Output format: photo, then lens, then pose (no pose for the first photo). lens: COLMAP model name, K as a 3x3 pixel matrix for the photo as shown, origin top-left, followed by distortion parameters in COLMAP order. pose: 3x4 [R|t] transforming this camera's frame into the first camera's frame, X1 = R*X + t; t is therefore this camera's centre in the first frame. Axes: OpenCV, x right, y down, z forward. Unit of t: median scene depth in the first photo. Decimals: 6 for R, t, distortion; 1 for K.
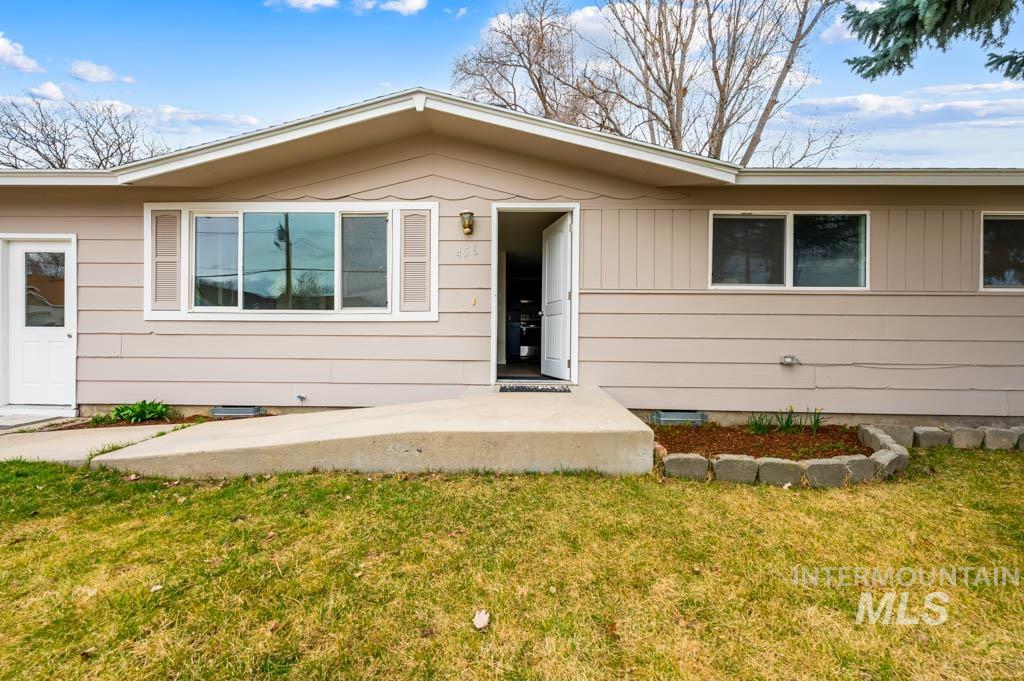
lens RADIAL K [[403.8, 0, 512.0], [0, 403.8, 340.5], [0, 0, 1]] dist [-0.001162, -0.000050]
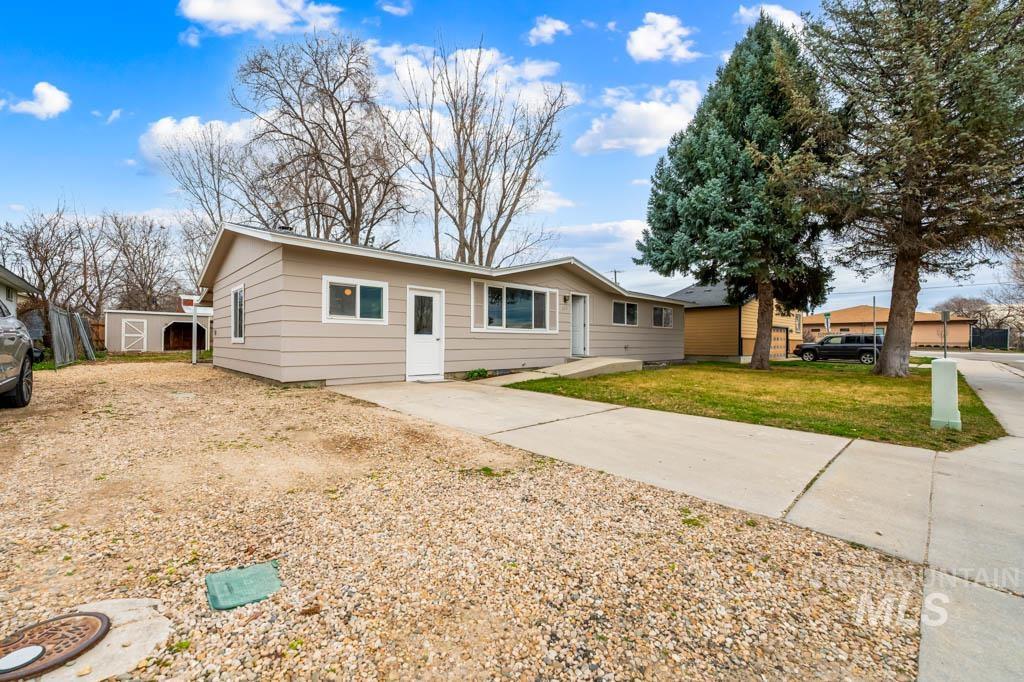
lens RADIAL K [[403.8, 0, 512.0], [0, 403.8, 341.0], [0, 0, 1]] dist [-0.001162, -0.000050]
pose [[0.706509, -0.003274, 0.707697, -2.308196], [0.002579, 0.999995, 0.002051, -0.006192], [-0.707699, 0.000376, 0.706514, -0.687080]]
